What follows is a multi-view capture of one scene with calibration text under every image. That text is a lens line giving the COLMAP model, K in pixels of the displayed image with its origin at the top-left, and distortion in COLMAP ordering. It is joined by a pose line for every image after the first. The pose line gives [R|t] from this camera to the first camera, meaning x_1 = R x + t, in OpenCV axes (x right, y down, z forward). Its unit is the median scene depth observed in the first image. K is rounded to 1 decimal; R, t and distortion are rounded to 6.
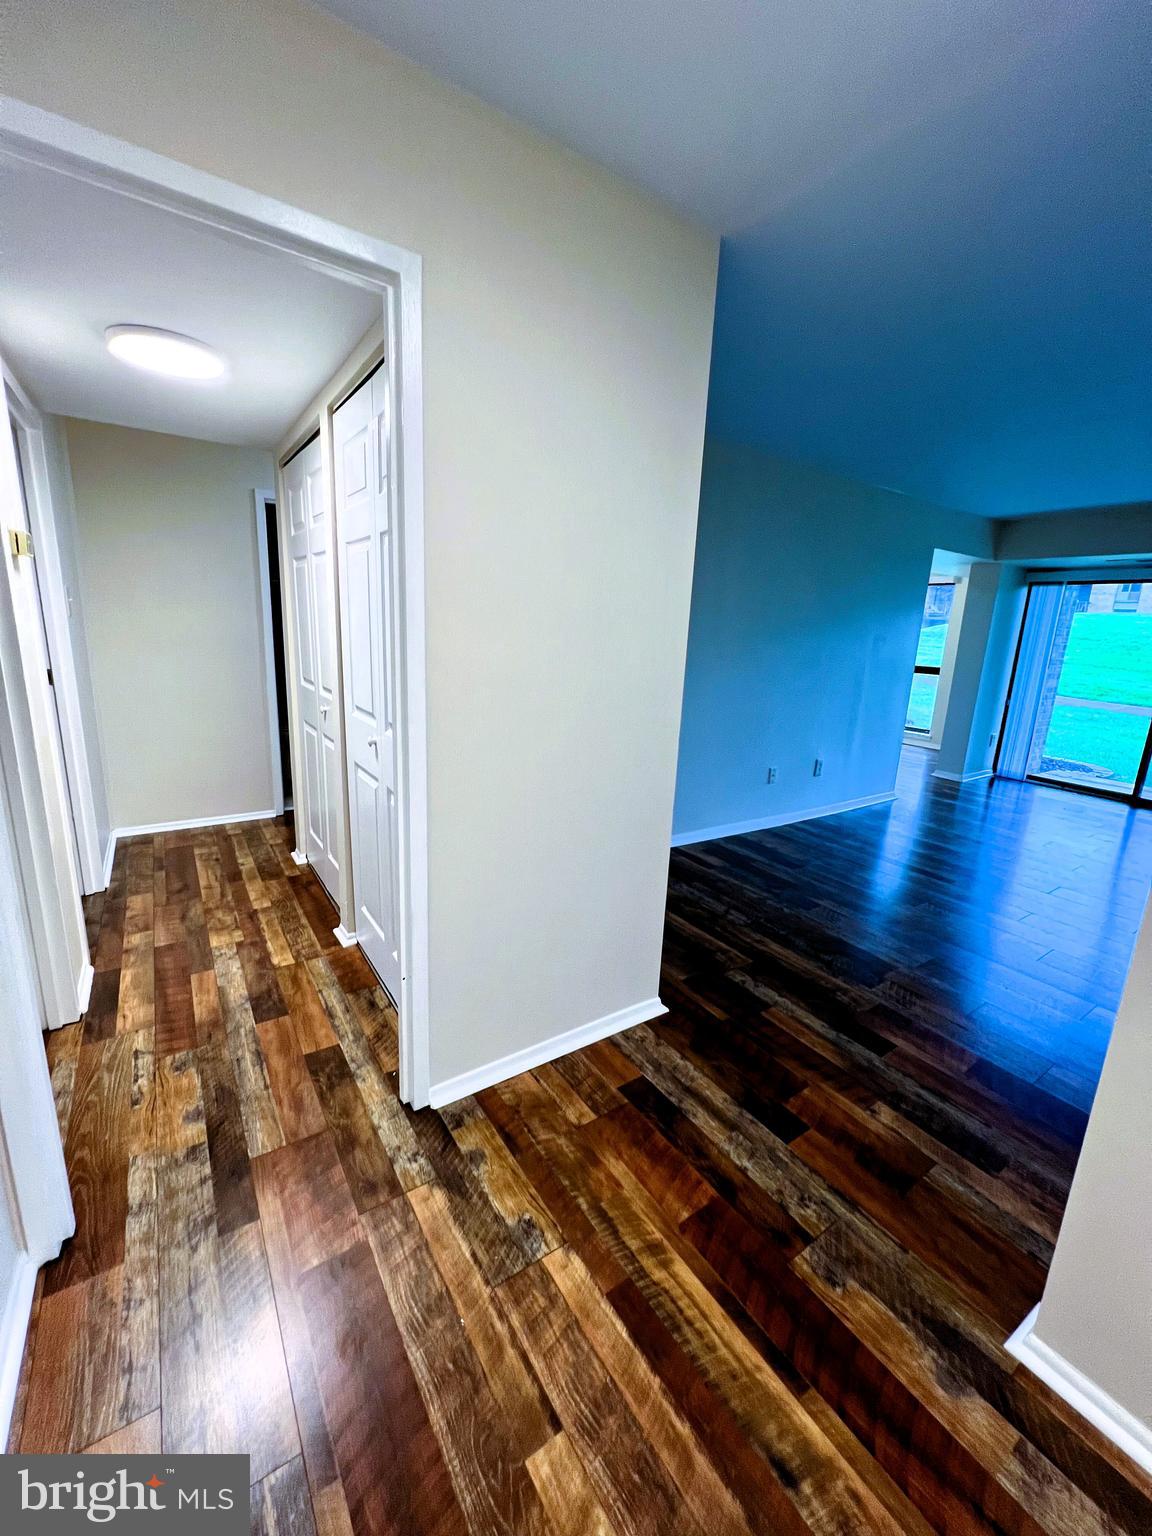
lens RADIAL K [[613.7, 0, 575.0], [0, 613.7, 763.5], [0, 0, 1]] dist [-0.002579, 0.000121]
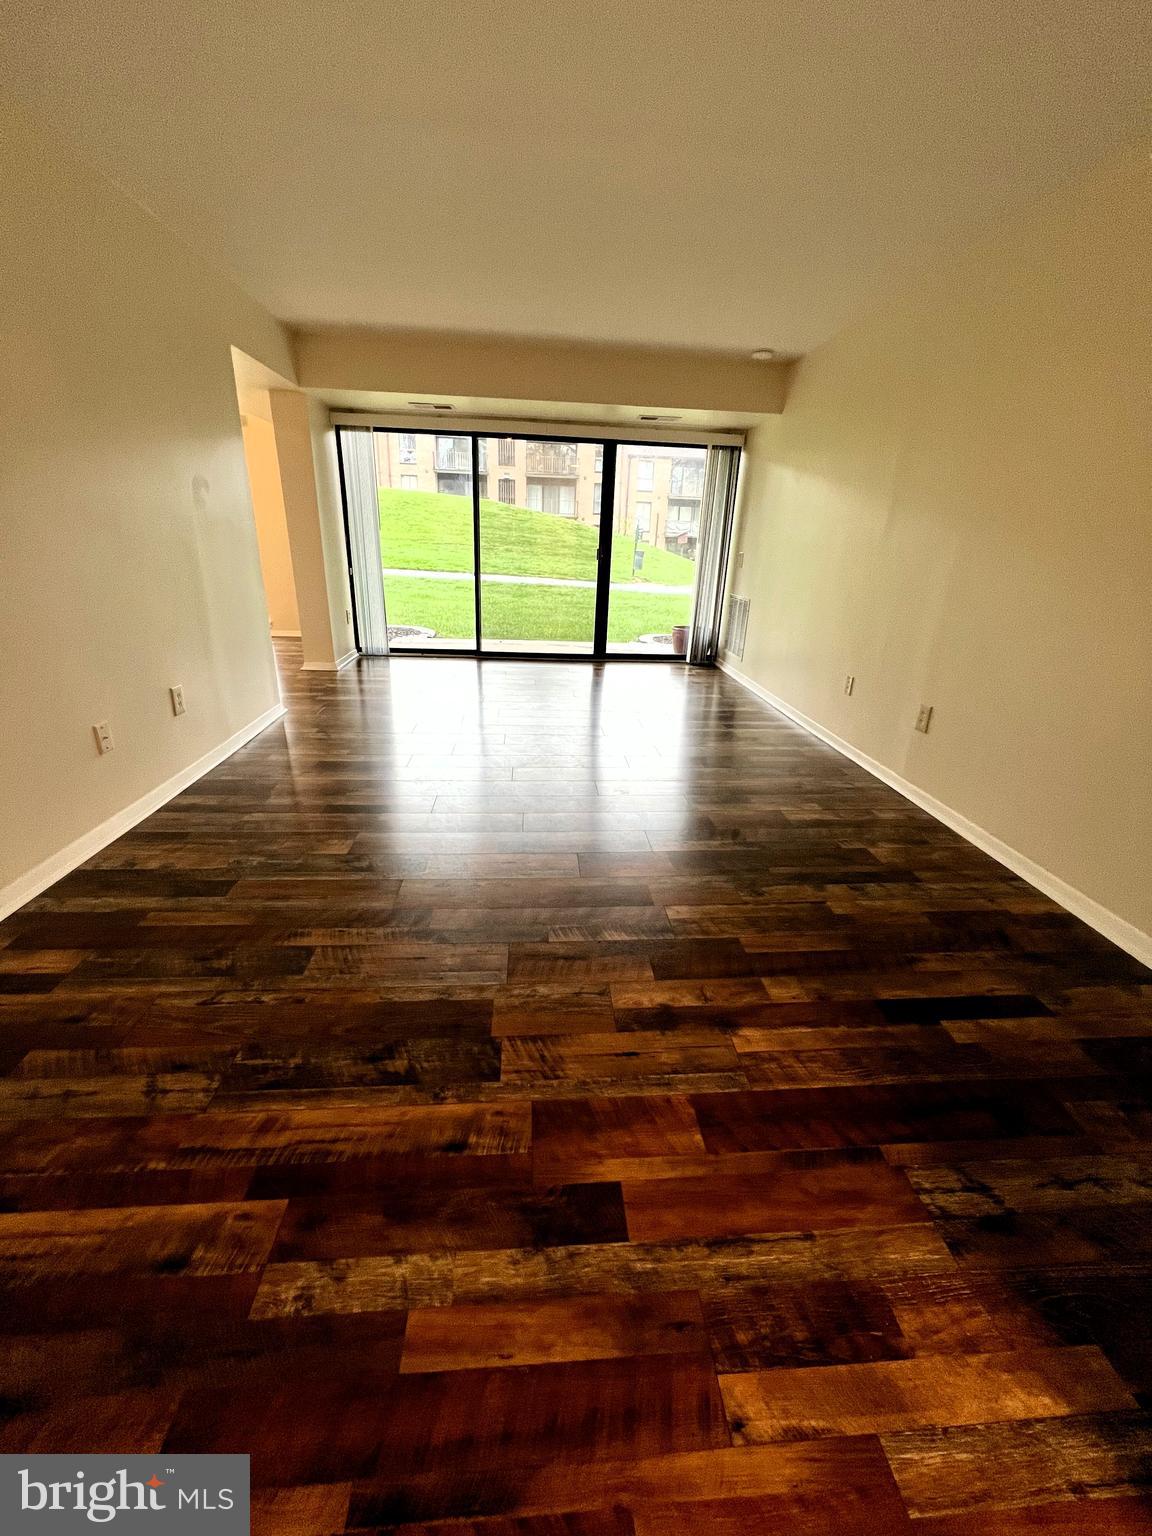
lens RADIAL K [[613.7, 0, 572.0], [0, 613.7, 763.2], [0, 0, 1]] dist [-0.002579, 0.000121]
pose [[0.501523, -0.330654, 0.799464, 0.140961], [0.183376, 0.943713, 0.275279, -0.052459], [-0.845487, 0.008544, 0.533928, 0.571967]]
